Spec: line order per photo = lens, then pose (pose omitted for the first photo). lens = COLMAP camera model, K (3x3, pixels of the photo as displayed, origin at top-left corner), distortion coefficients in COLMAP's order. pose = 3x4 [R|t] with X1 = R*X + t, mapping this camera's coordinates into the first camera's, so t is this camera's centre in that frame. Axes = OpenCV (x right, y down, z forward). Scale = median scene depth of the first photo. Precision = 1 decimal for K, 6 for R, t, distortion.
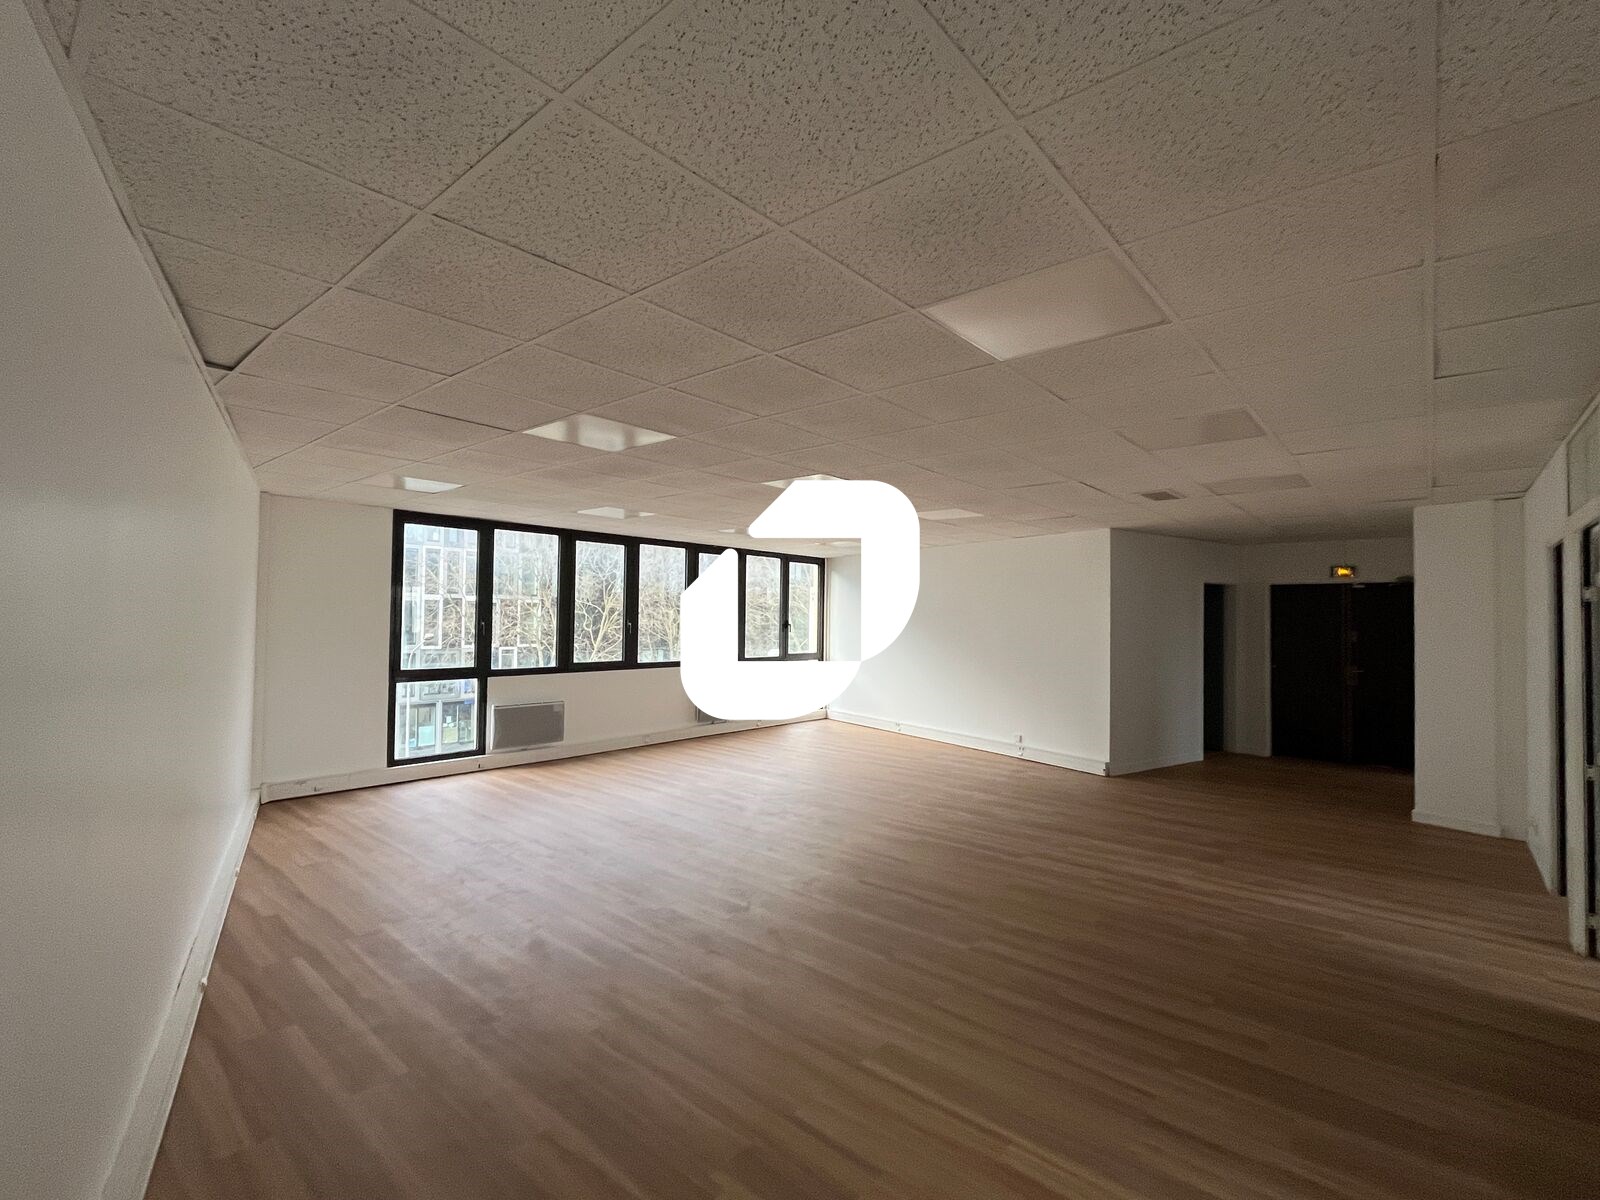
lens RADIAL K [[733.1, 0, 800.0], [0, 733.1, 600.0], [0, 0, 1]] dist [-0.018084, 0.000433]
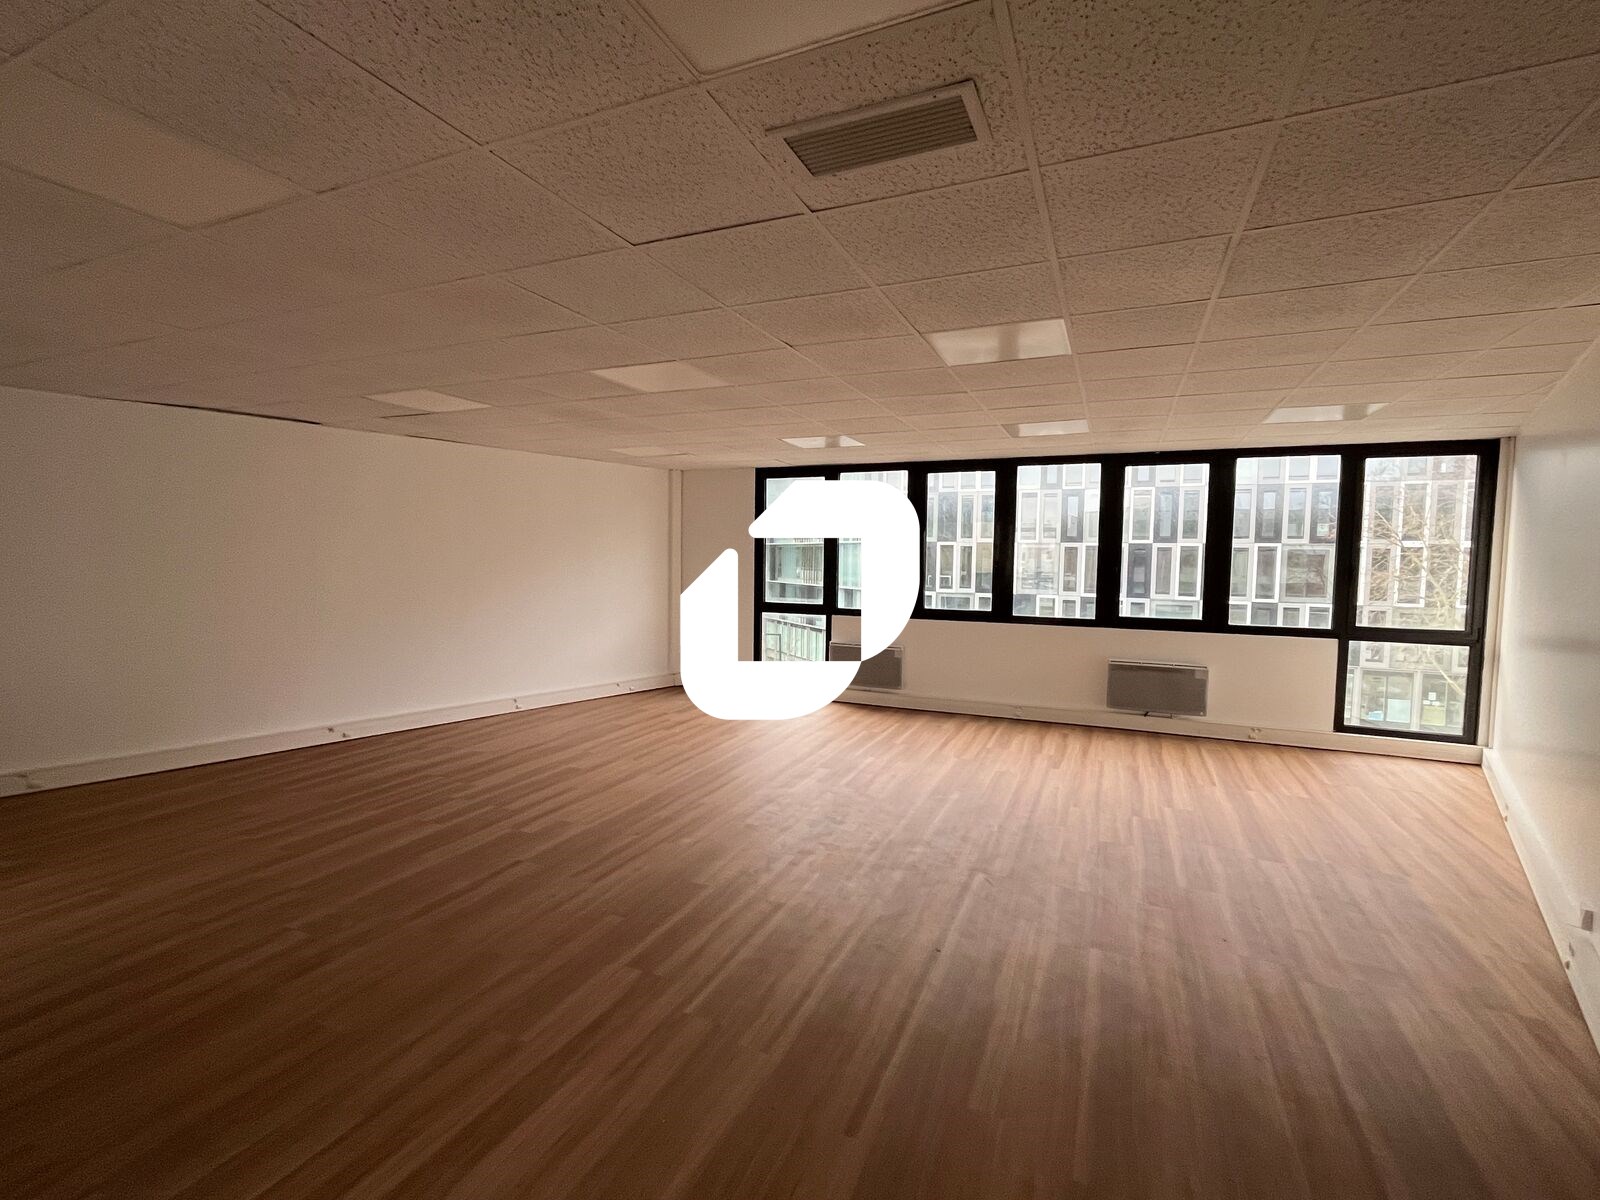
lens RADIAL K [[733.1, 0, 800.0], [0, 733.1, 600.0], [0, 0, 1]] dist [-0.018084, 0.000433]
pose [[0.289310, 0.046085, -0.956125, 0.397053], [0.019549, 0.998348, 0.054036, 0.016466], [0.957036, -0.034324, 0.287931, 0.440072]]
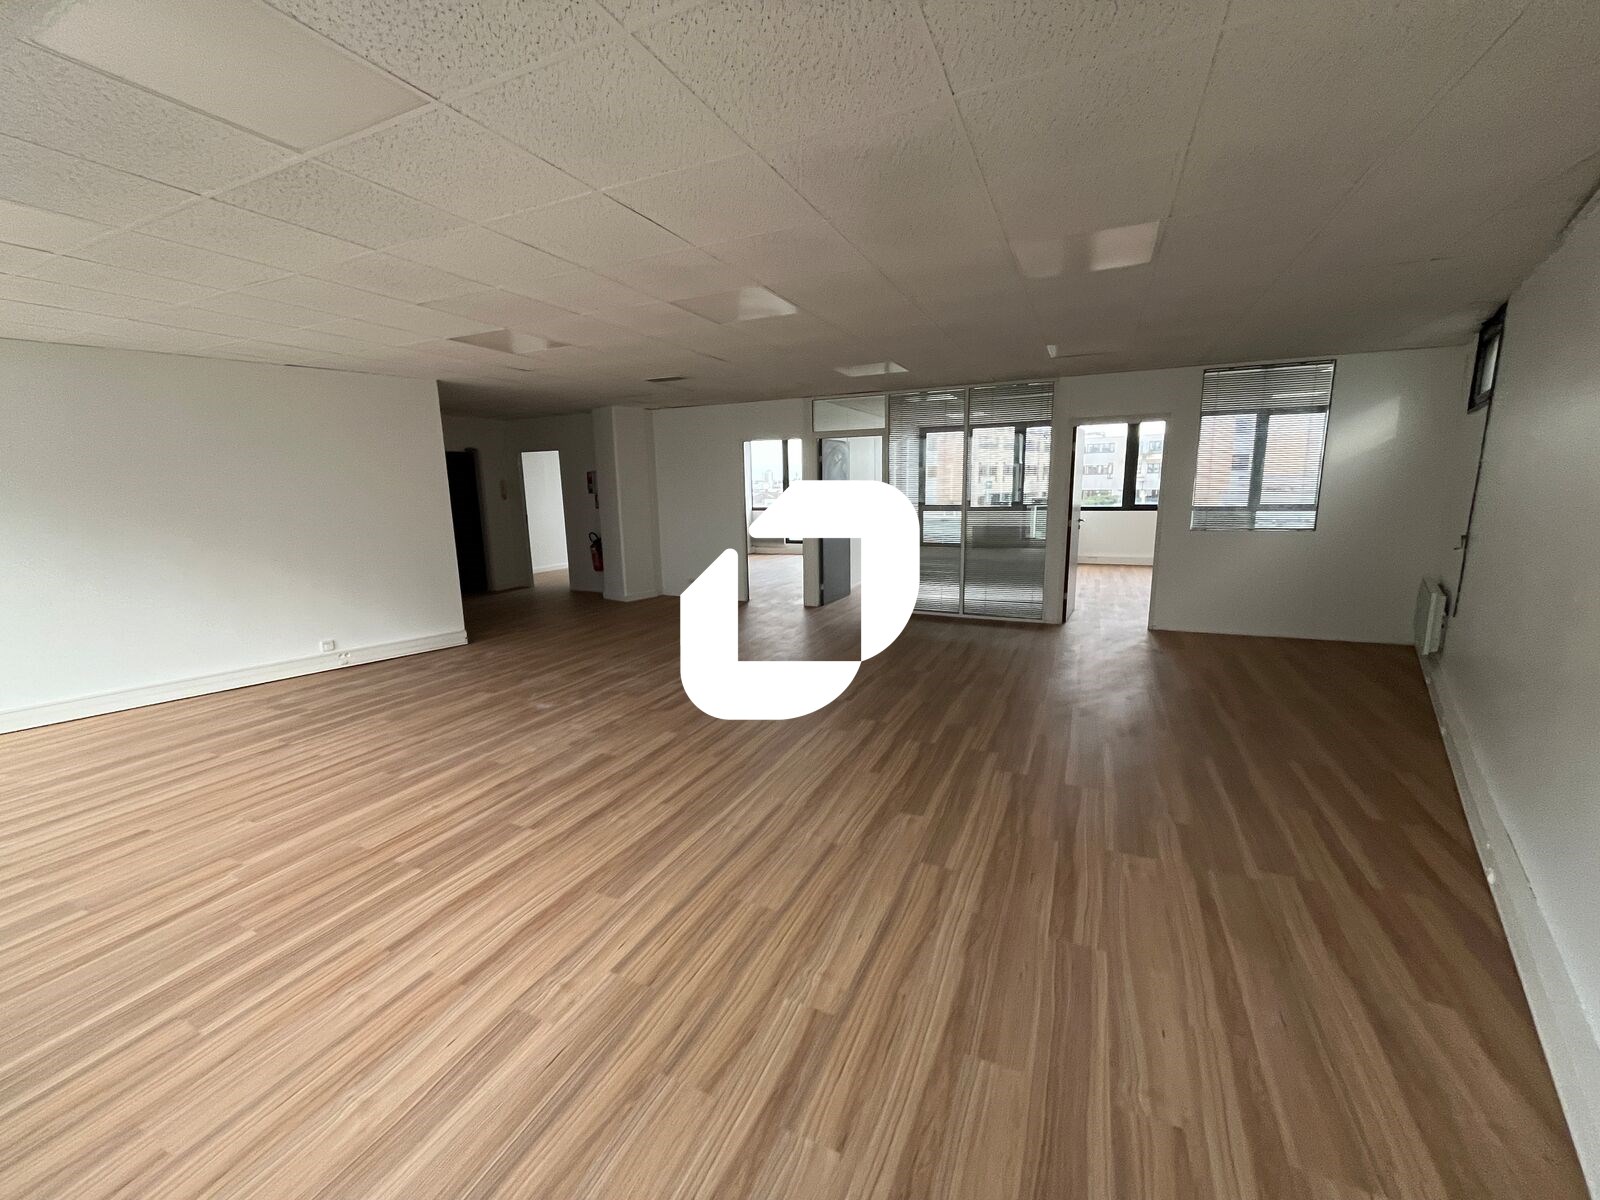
lens RADIAL K [[641.2, 0, 800.0], [0, 641.2, 600.0], [0, 0, 1]] dist [0.000967, -0.000010]
pose [[-0.275610, -0.185919, 0.943119, -0.345714], [-0.010617, 0.981647, 0.190411, 0.010249], [-0.961211, 0.042466, -0.272526, 0.550922]]
